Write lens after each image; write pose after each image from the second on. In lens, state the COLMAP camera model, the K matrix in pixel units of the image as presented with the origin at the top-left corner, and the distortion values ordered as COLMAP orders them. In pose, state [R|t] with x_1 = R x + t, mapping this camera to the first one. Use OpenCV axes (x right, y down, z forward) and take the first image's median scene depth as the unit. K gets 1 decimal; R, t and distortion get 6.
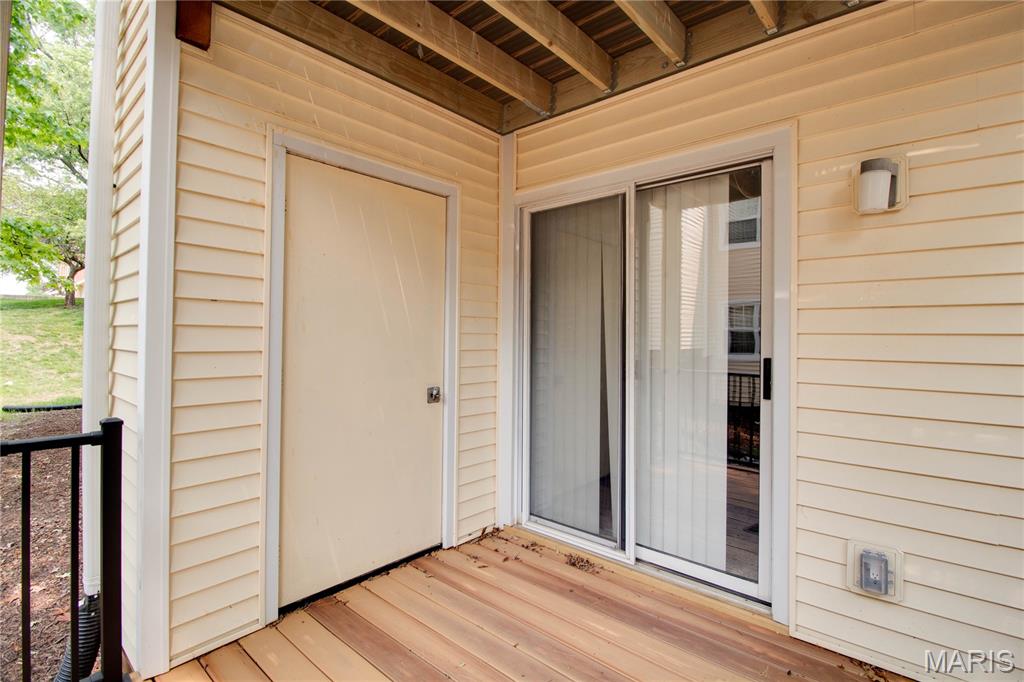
lens RADIAL K [[491.7, 0, 511.7], [0, 491.7, 333.5], [0, 0, 1]] dist [-0.005861, -0.008622]
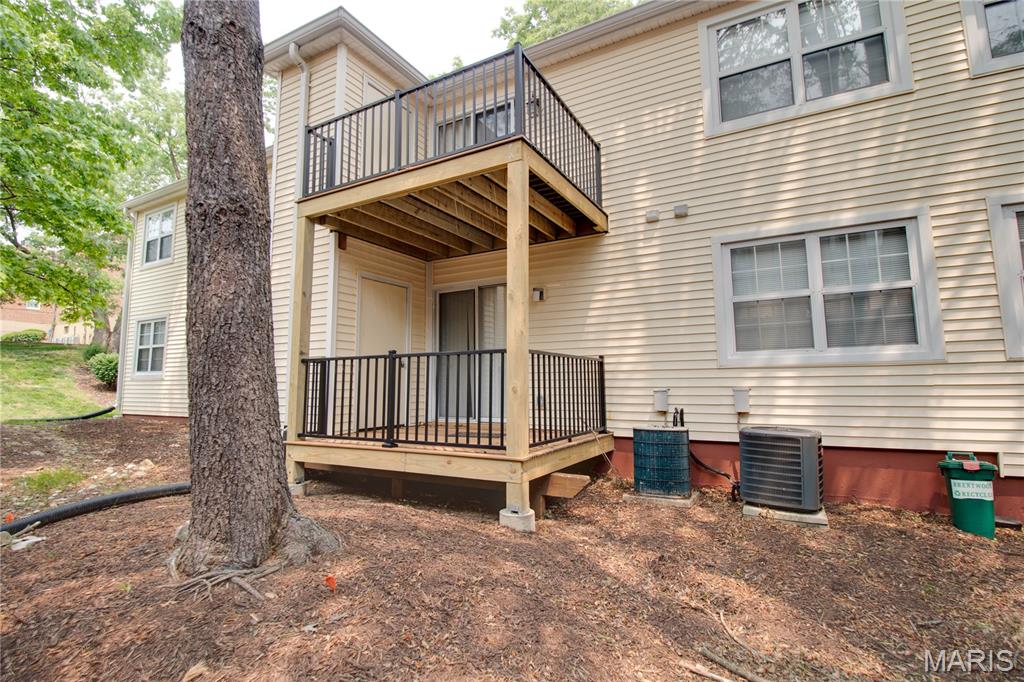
lens RADIAL K [[491.7, 0, 511.3], [0, 491.7, 336.1], [0, 0, 1]] dist [-0.005861, -0.008622]
pose [[0.974759, -0.003052, 0.223238, -0.228563], [0.023252, 0.995857, -0.087914, 0.274388], [-0.222045, 0.090885, 0.970791, -2.072150]]
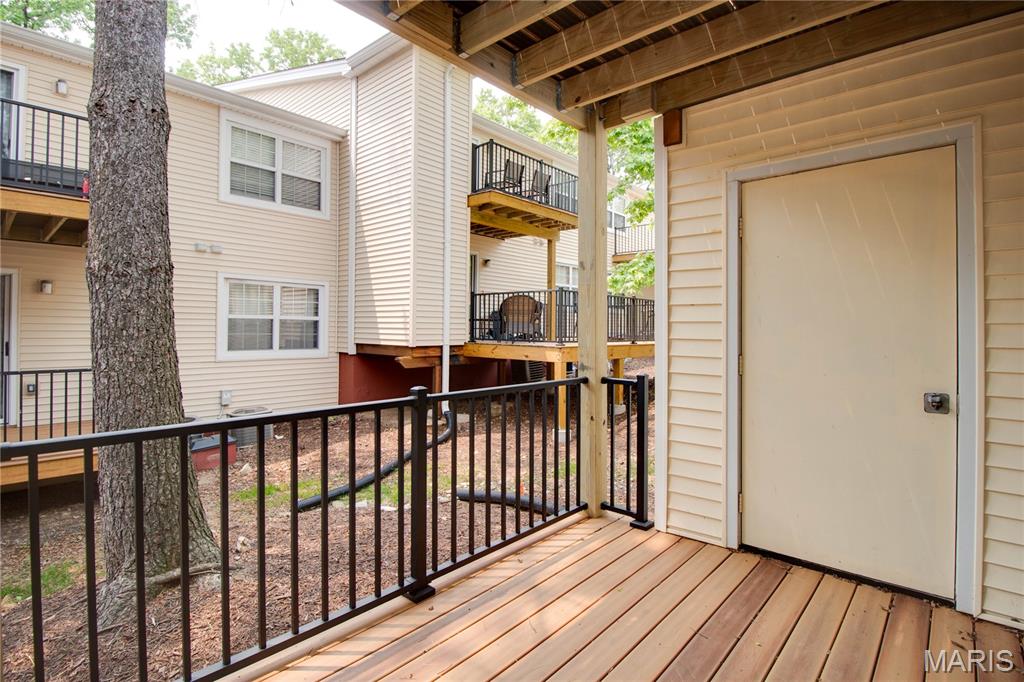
lens RADIAL K [[491.7, 0, 516.1], [0, 491.7, 336.0], [0, 0, 1]] dist [-0.005861, -0.008622]
pose [[-0.018662, 0.000738, -0.999826, 0.799815], [-0.005240, 0.999986, 0.000836, 0.027526], [0.999812, 0.005255, -0.018658, 0.435595]]
